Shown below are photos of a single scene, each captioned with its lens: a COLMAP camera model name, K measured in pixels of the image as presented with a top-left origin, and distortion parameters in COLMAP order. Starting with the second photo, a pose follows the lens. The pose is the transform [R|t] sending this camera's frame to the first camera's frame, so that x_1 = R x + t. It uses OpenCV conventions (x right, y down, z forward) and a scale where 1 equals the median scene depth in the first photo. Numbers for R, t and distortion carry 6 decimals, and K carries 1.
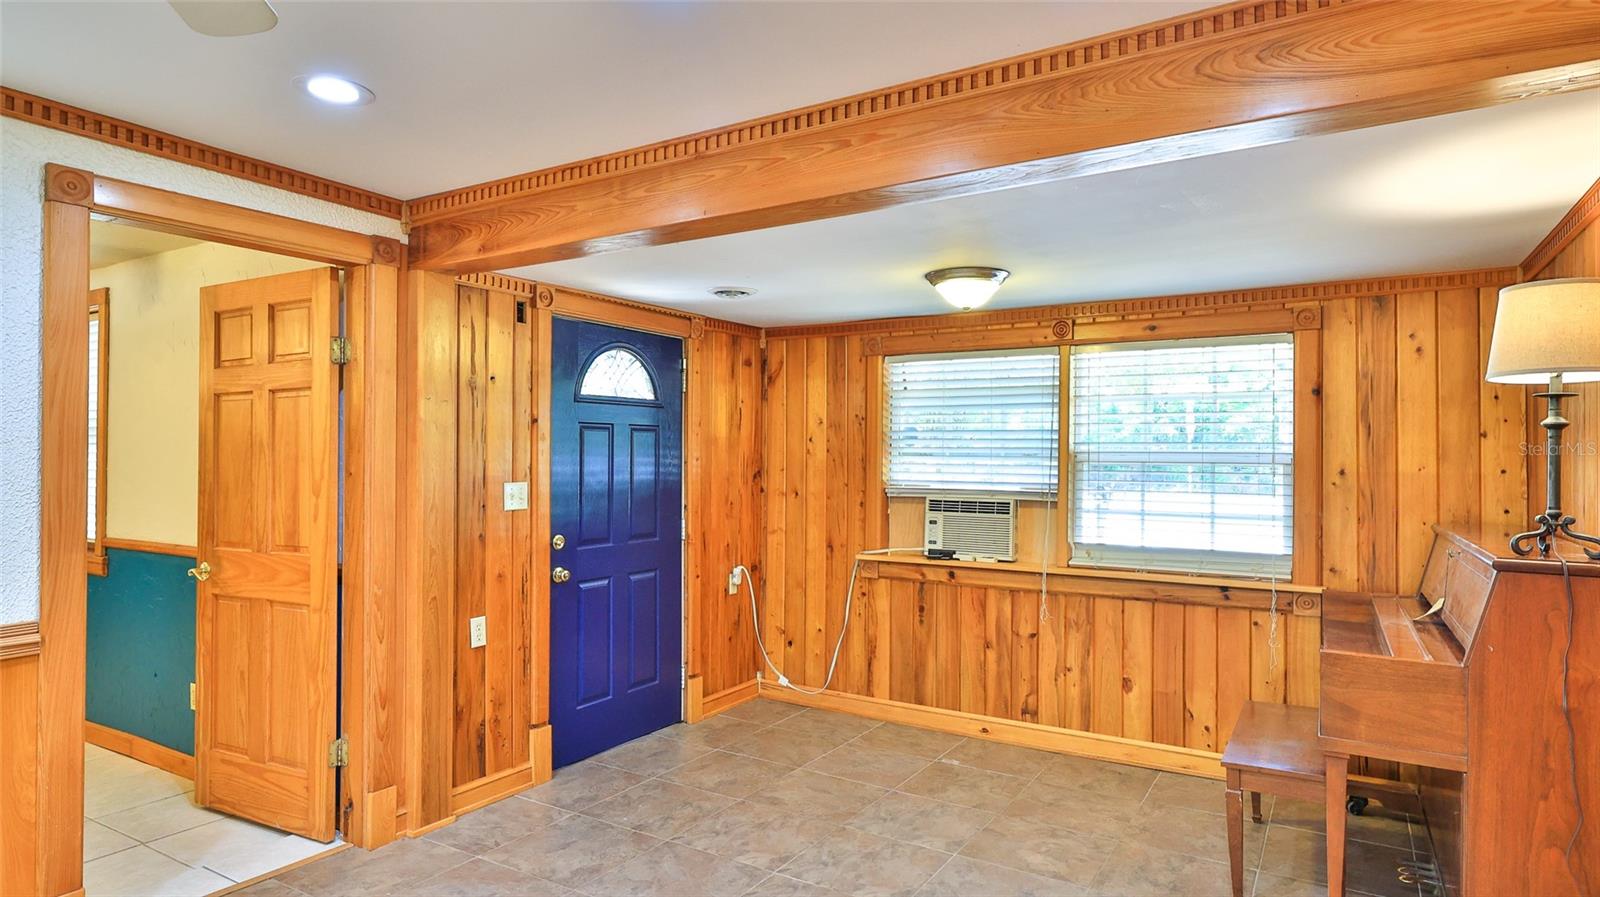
lens RADIAL K [[904.0, 0, 802.7], [0, 904.0, 450.7], [0, 0, 1]] dist [0.007936, 0.001366]
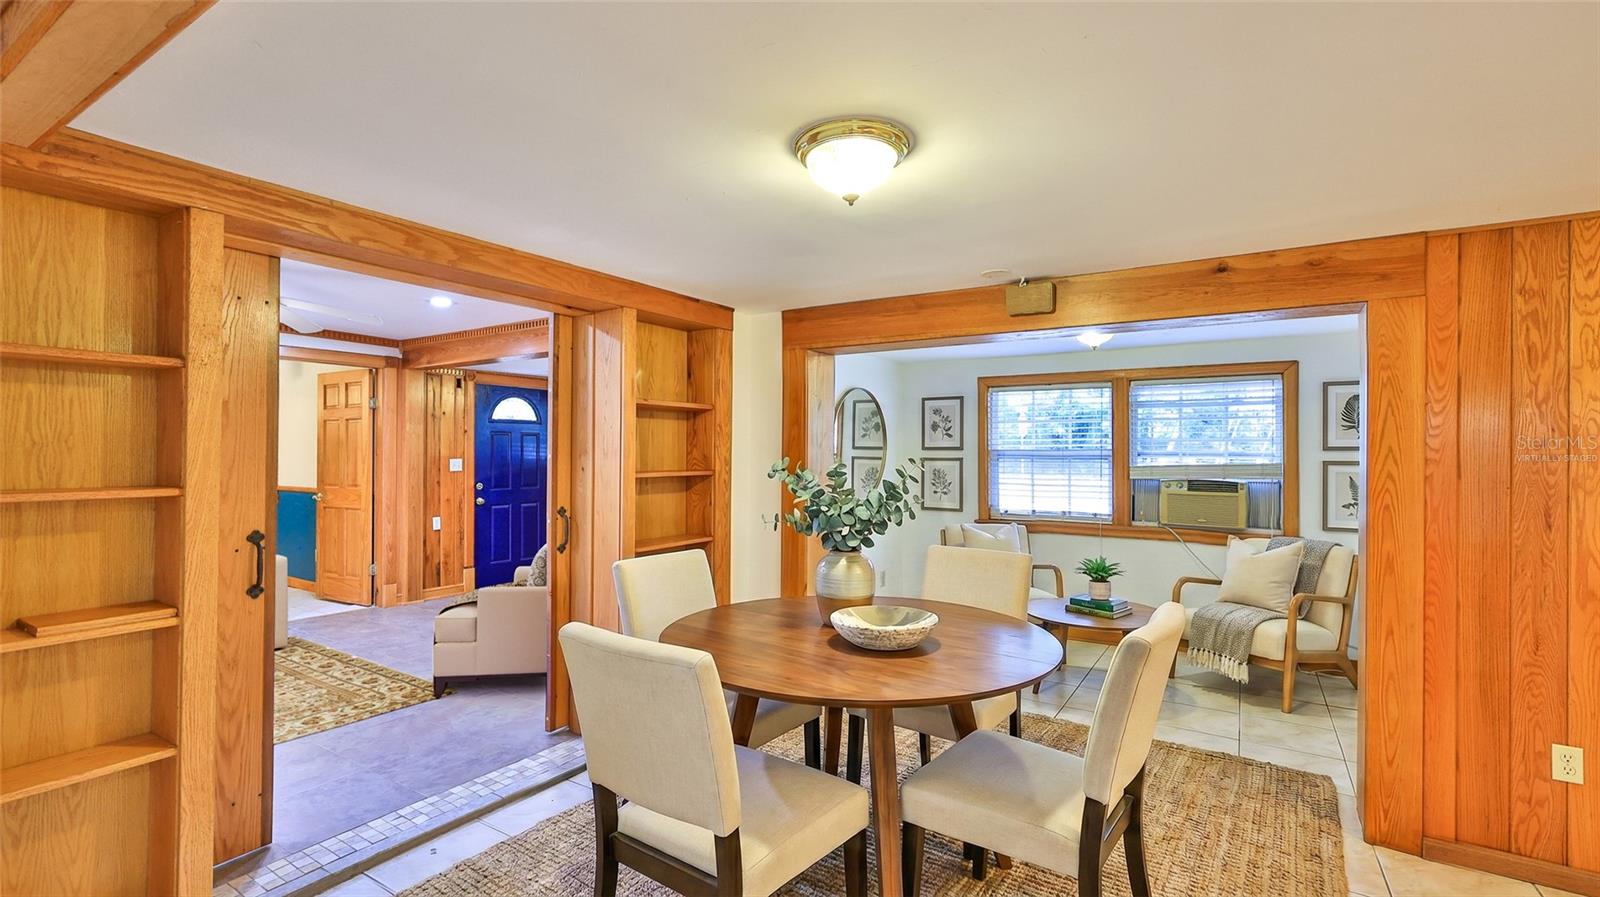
lens RADIAL K [[712.5, 0, 803.1], [0, 712.5, 444.7], [0, 0, 1]] dist [-0.001914, 0.001494]
pose [[0.999896, -0.002032, -0.014289, 0.546483], [0.002037, 0.999998, 0.000337, 0.001132], [0.014288, -0.000366, 0.999898, -0.726984]]
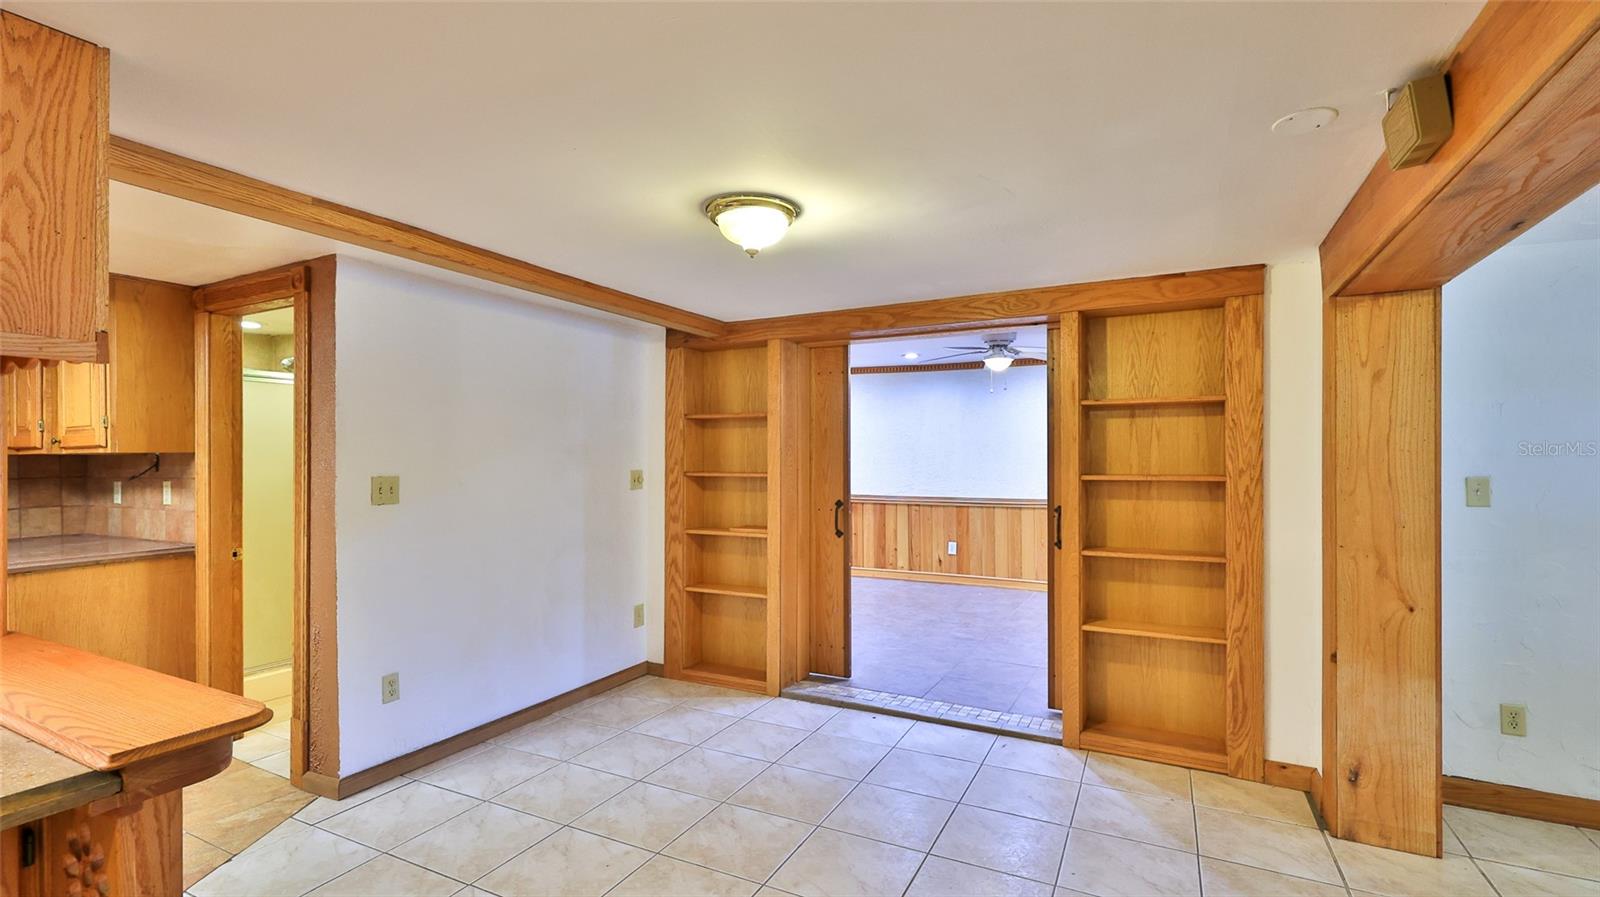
lens RADIAL K [[712.5, 0, 811.5], [0, 712.5, 452.7], [0, 0, 1]] dist [-0.001914, 0.001494]
pose [[0.079019, -0.014319, -0.996770, 1.156010], [0.011214, 0.999846, -0.013474, 0.014550], [0.996810, -0.010113, 0.079168, -0.262281]]
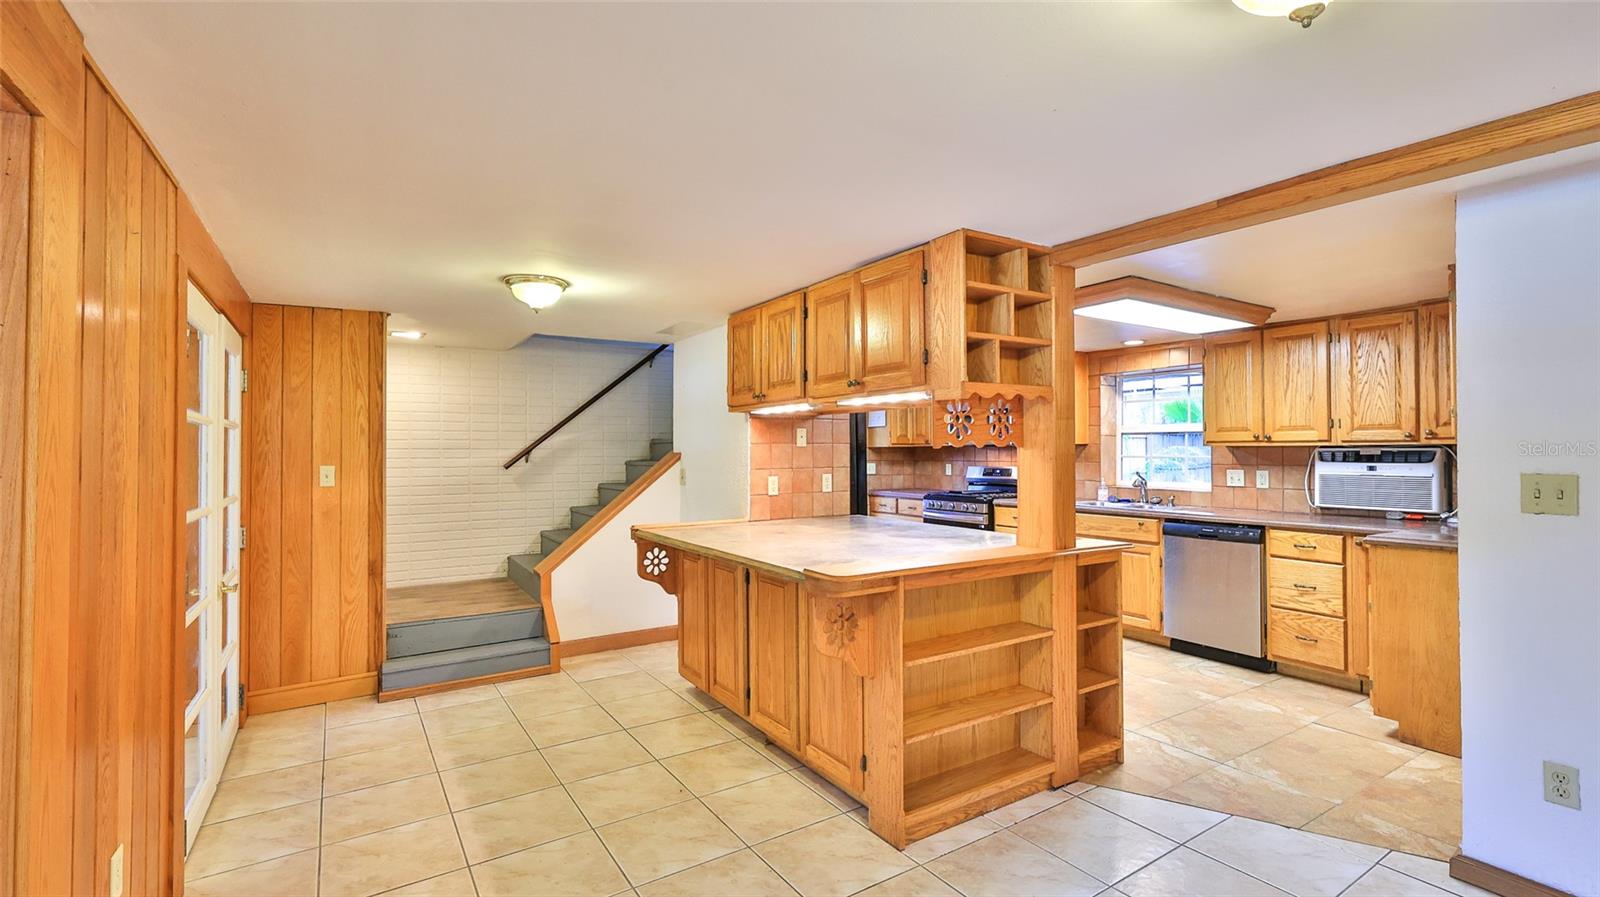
lens RADIAL K [[712.5, 0, 788.2], [0, 712.5, 442.0], [0, 0, 1]] dist [-0.001914, 0.001494]
pose [[-0.893411, 0.001073, 0.449239, 0.629068], [-0.007091, 0.999839, -0.016488, 0.013464], [-0.449184, -0.017916, -0.893260, 0.068773]]
